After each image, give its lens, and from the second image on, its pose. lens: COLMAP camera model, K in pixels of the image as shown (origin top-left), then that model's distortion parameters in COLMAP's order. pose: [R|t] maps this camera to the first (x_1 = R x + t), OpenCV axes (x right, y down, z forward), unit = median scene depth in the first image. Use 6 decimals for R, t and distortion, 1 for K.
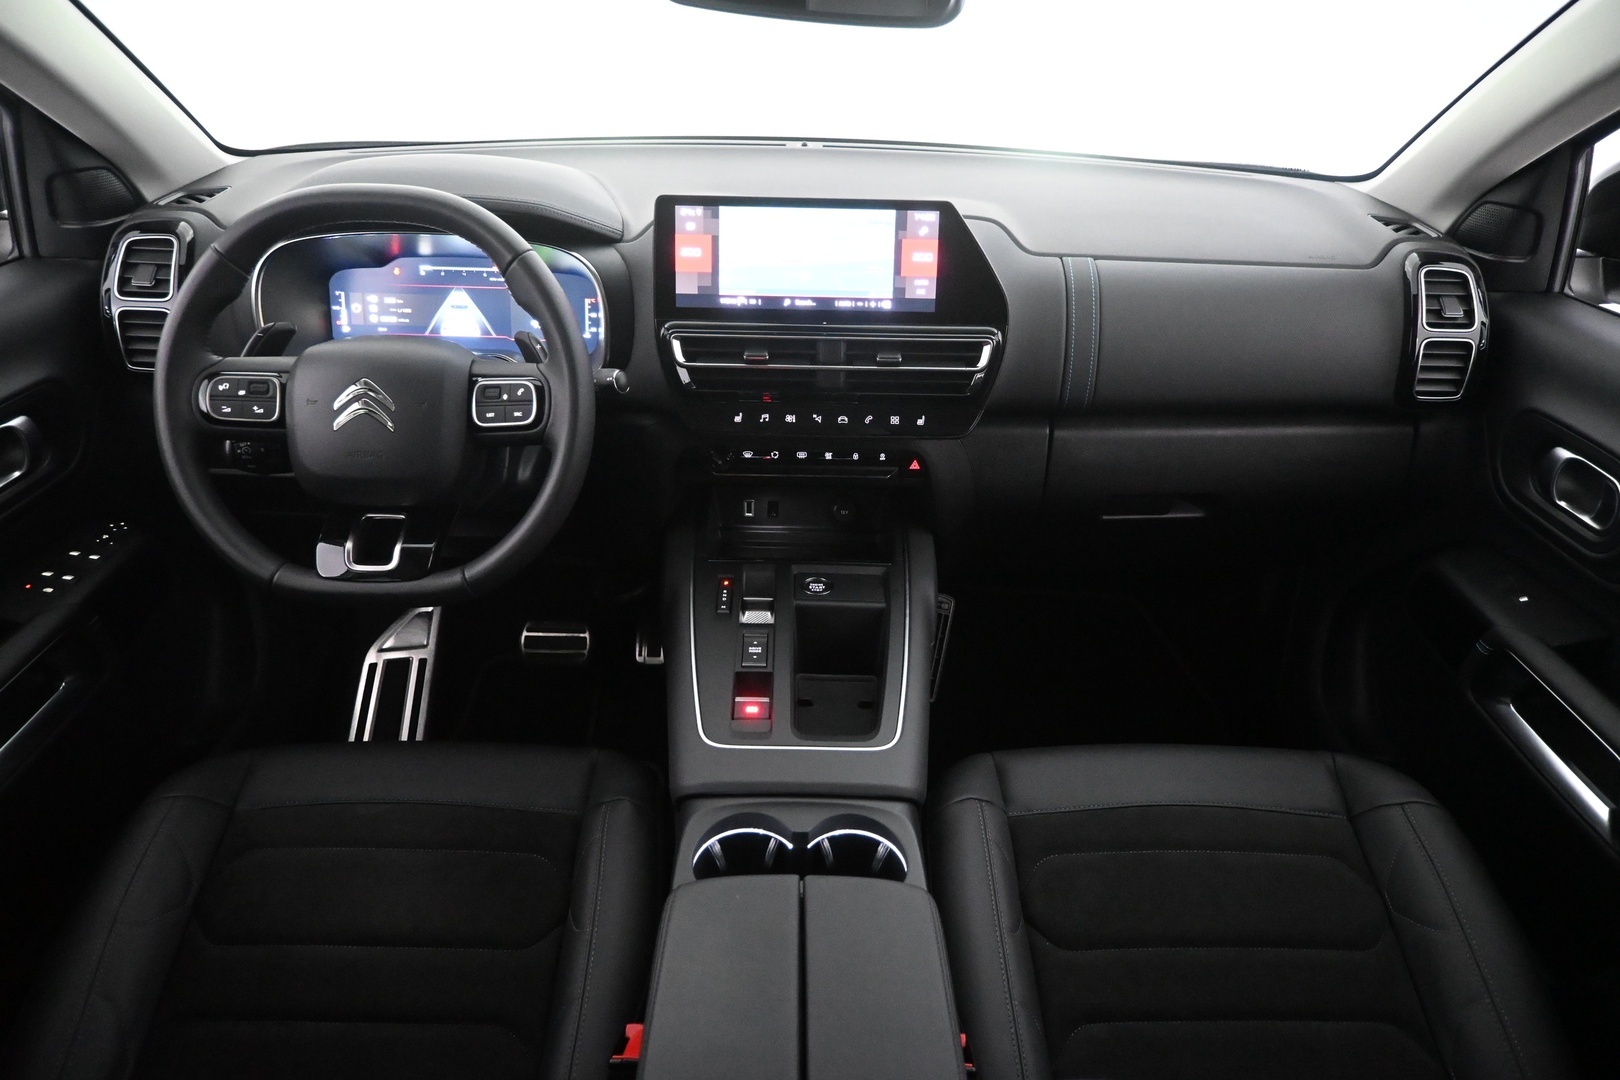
lens RADIAL K [[1096.6, 0, 809.5], [0, 1096.6, 539.3], [0, 0, 1]] dist [-0.015553, 0.004863]
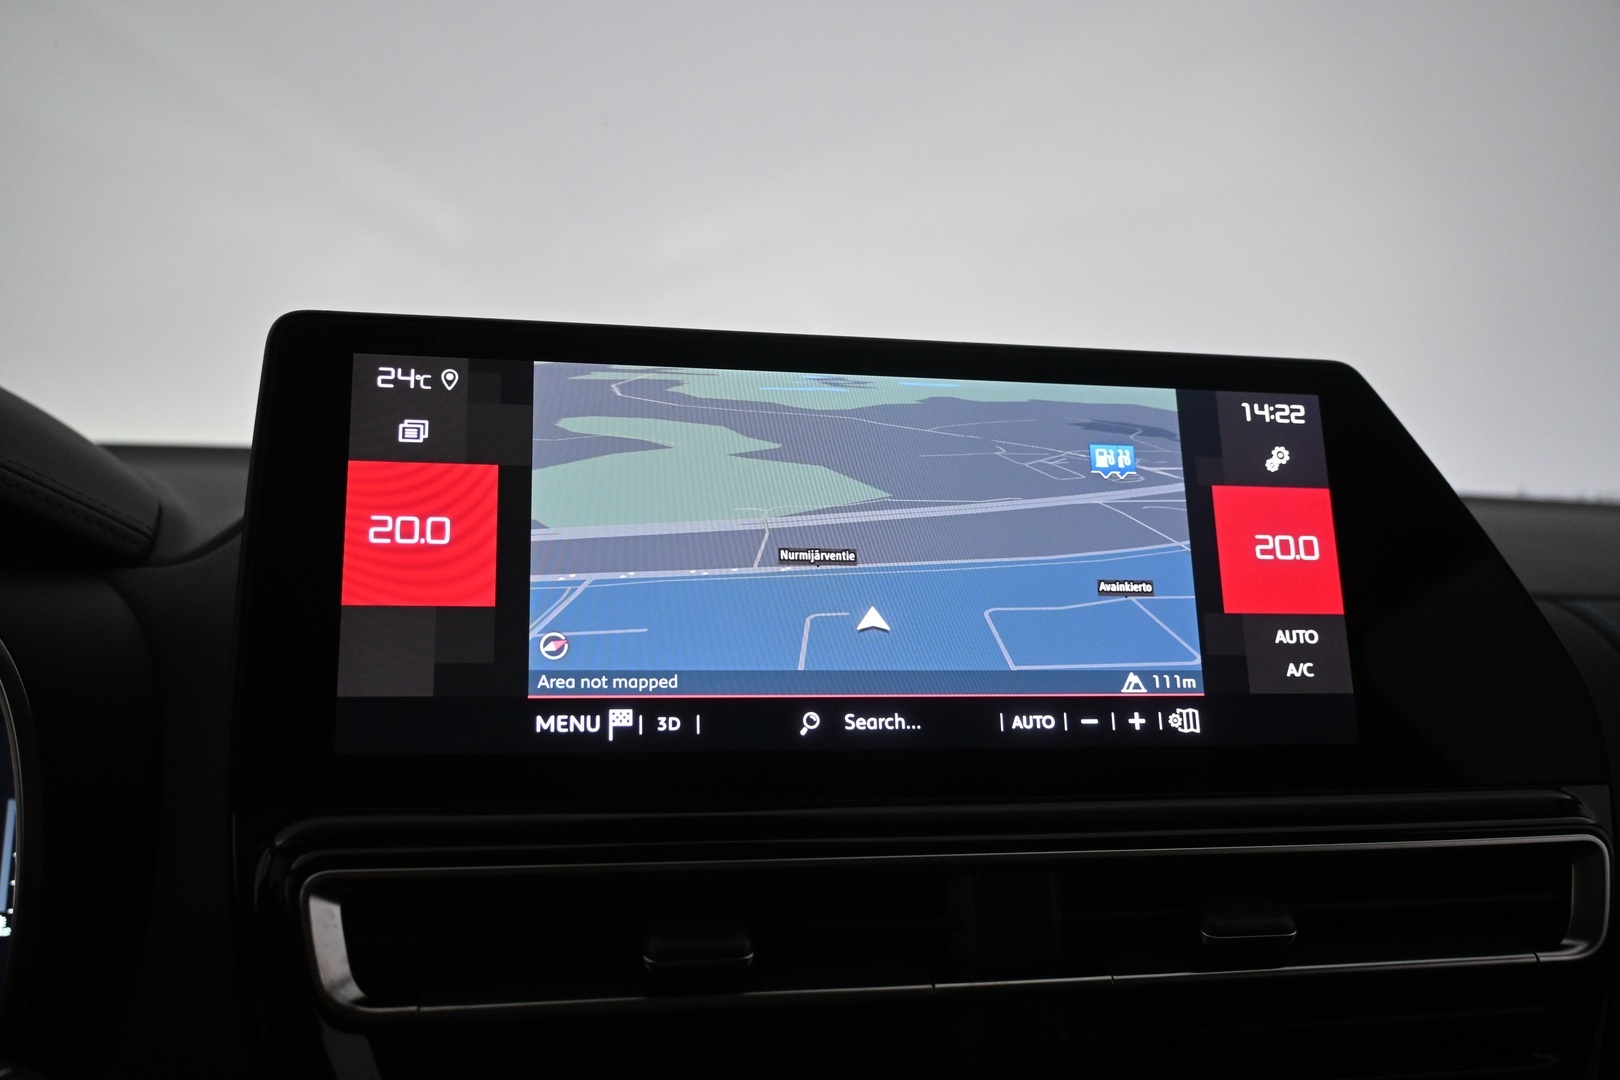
lens RADIAL K [[1418.8, 0, 810.2], [0, 1418.8, 543.8], [0, 0, 1]] dist [-0.010800, 0.001611]
pose [[0.981471, -0.004400, 0.191561, -0.080956], [0.089558, 0.894350, -0.438312, -0.113579], [-0.169394, 0.447346, 0.878173, 0.706596]]
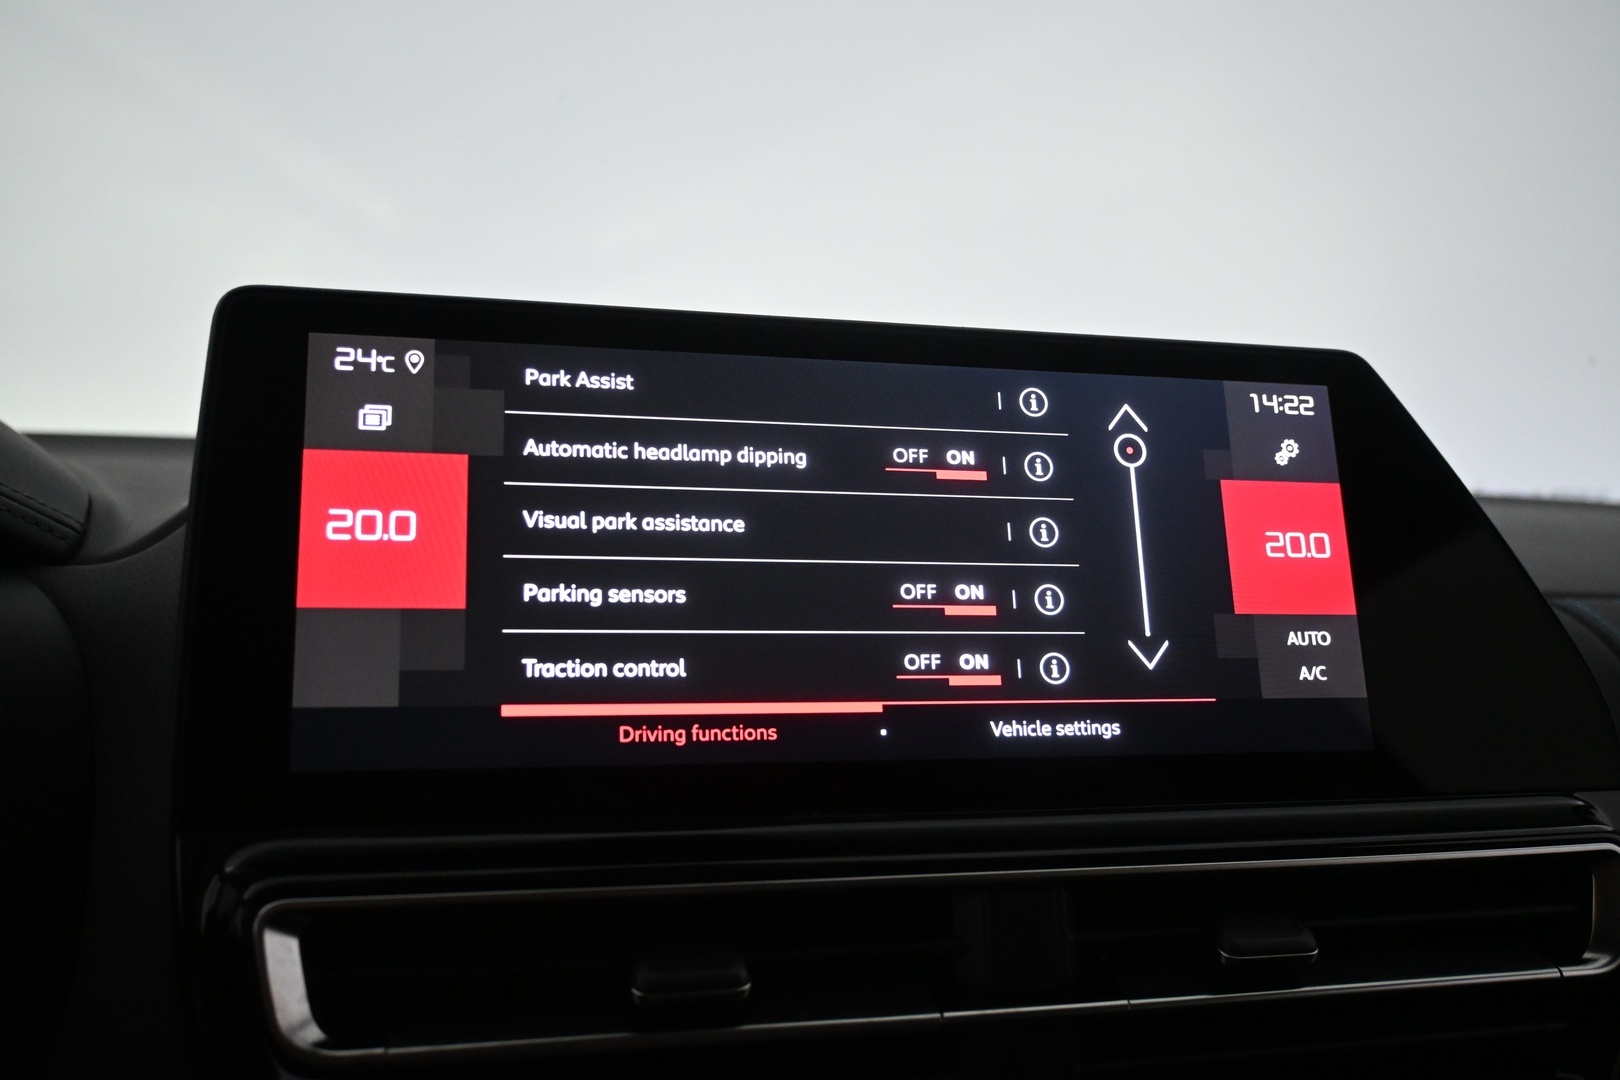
lens RADIAL K [[1418.8, 0, 810.9], [0, 1418.8, 542.2], [0, 0, 1]] dist [-0.010800, 0.001611]
pose [[0.971329, -0.003880, 0.237708, -0.089471], [0.108962, 0.895931, -0.430621, -0.124759], [-0.211299, 0.444175, 0.870667, 0.727389]]
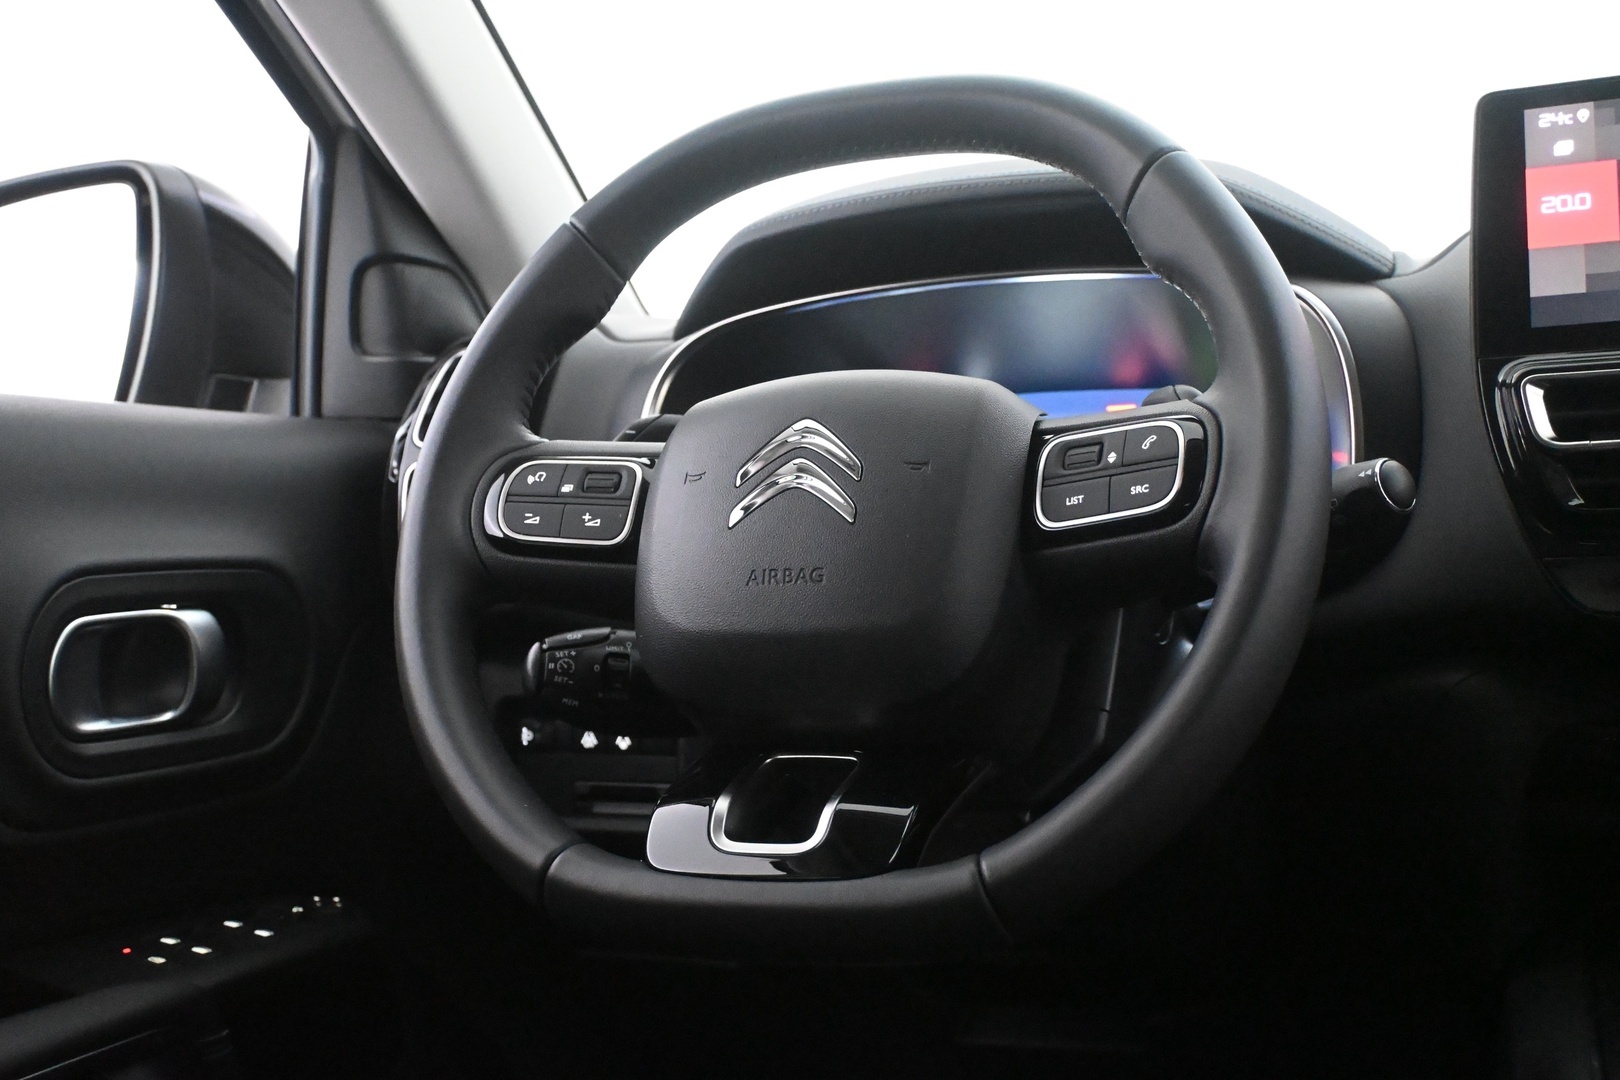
lens RADIAL K [[1976.6, 0, 801.0], [0, 1976.6, 546.8], [0, 0, 1]] dist [-0.009185, 0.000000]
pose [[0.908066, -0.063904, -0.413923, -0.069197], [-0.132797, 0.893368, -0.429253, 0.218150], [0.397217, 0.444758, 0.802751, 0.331449]]
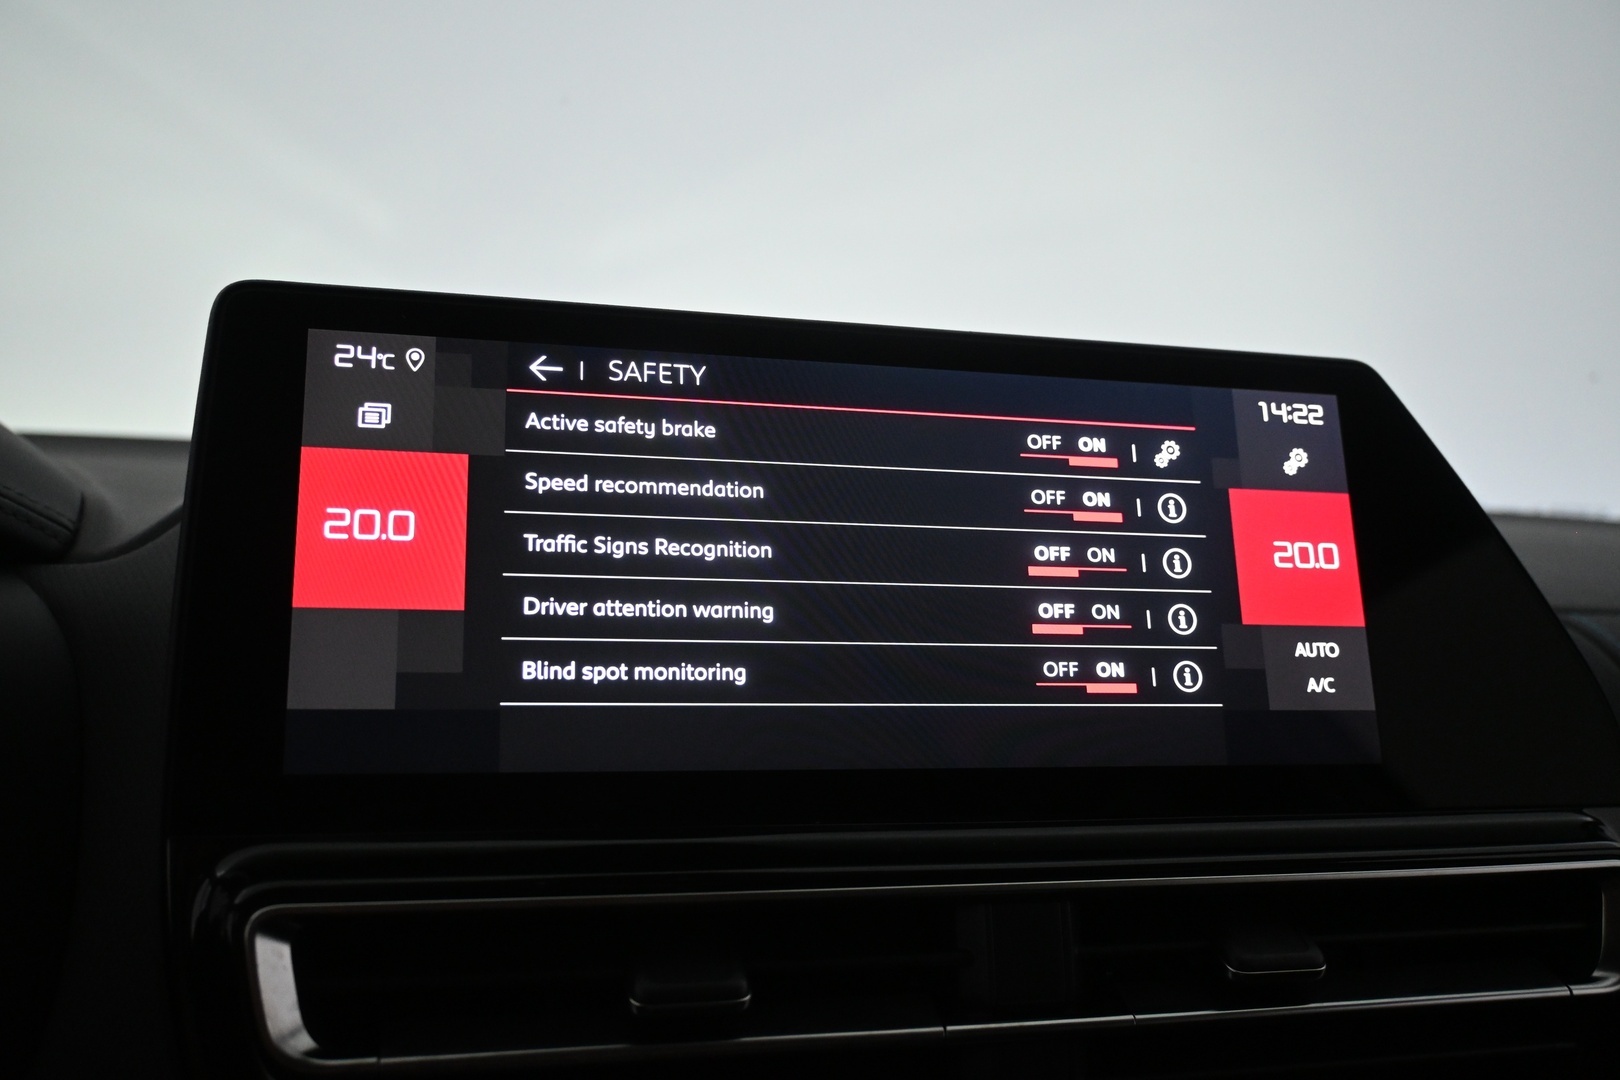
lens RADIAL K [[1418.8, 0, 810.8], [0, 1418.8, 543.1], [0, 0, 1]] dist [-0.010800, 0.001611]
pose [[0.970216, 0.007716, 0.242117, -0.090707], [0.102022, 0.893510, -0.437300, -0.125381], [-0.219708, 0.448977, 0.866111, 0.732228]]
